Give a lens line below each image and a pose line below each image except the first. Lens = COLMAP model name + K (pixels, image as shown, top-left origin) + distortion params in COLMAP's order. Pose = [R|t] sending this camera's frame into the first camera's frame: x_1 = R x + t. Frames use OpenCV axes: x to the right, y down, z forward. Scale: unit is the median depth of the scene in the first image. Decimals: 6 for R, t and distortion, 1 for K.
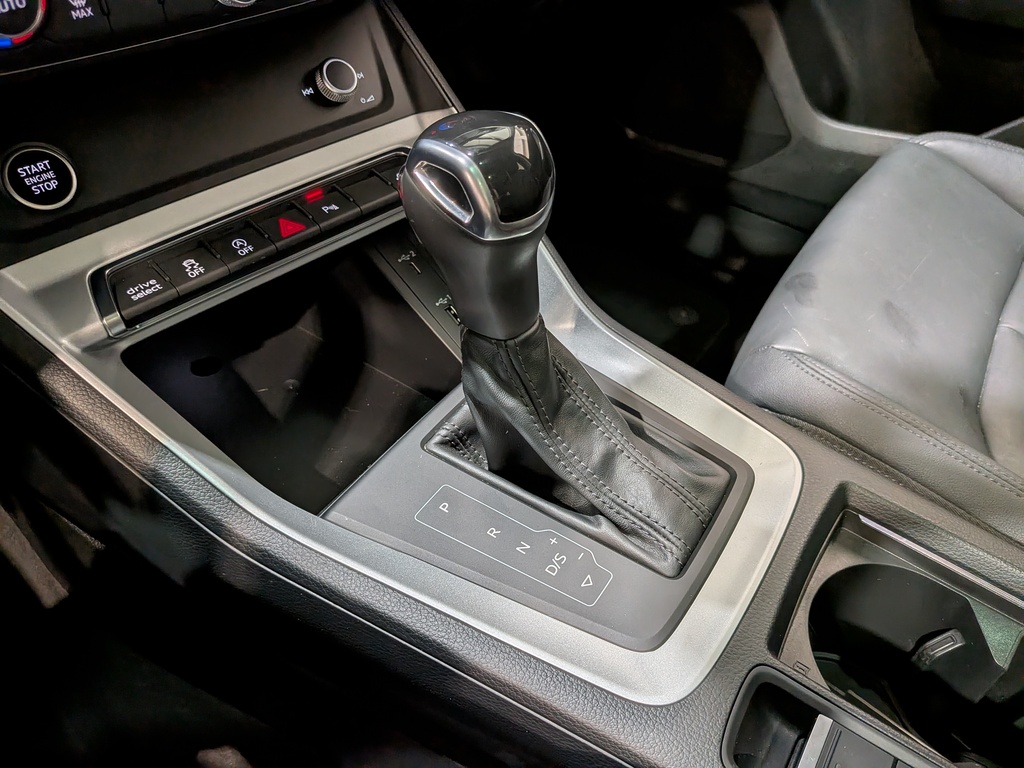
lens RADIAL K [[762.1, 0, 510.8], [0, 762.1, 409.5], [0, 0, 1]] dist [-0.025799, -0.001787]
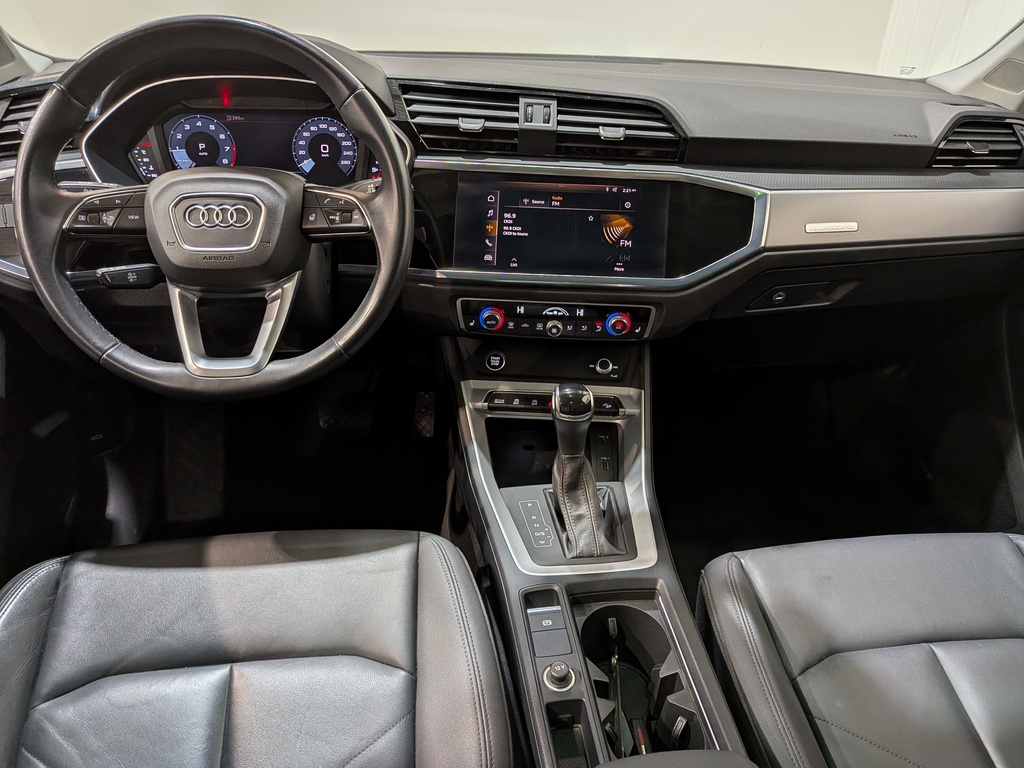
lens RADIAL K [[717.7, 0, 510.4], [0, 717.7, 376.3], [0, 0, 1]] dist [0.084771, -0.151793]
pose [[0.657508, 0.318352, -0.682888, 1.503031], [-0.532158, 0.837839, -0.121792, 0.091542], [0.533378, 0.443483, 0.720299, -1.141276]]
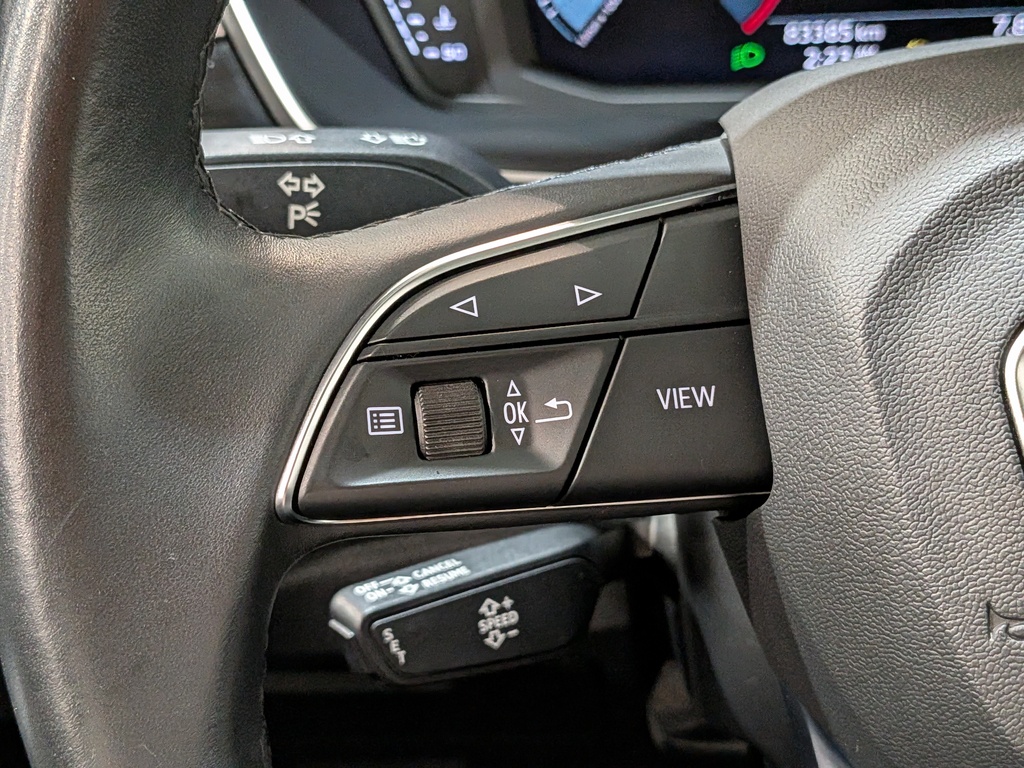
lens RADIAL K [[1516.9, 0, 481.5], [0, 1516.9, 383.8], [0, 0, 1]] dist [0.170742, -0.530397]
pose [[0.511328, 0.322728, -0.796486, -0.339647], [-0.549505, 0.835369, -0.014288, 0.084343], [0.660749, 0.444979, 0.604487, -0.878220]]
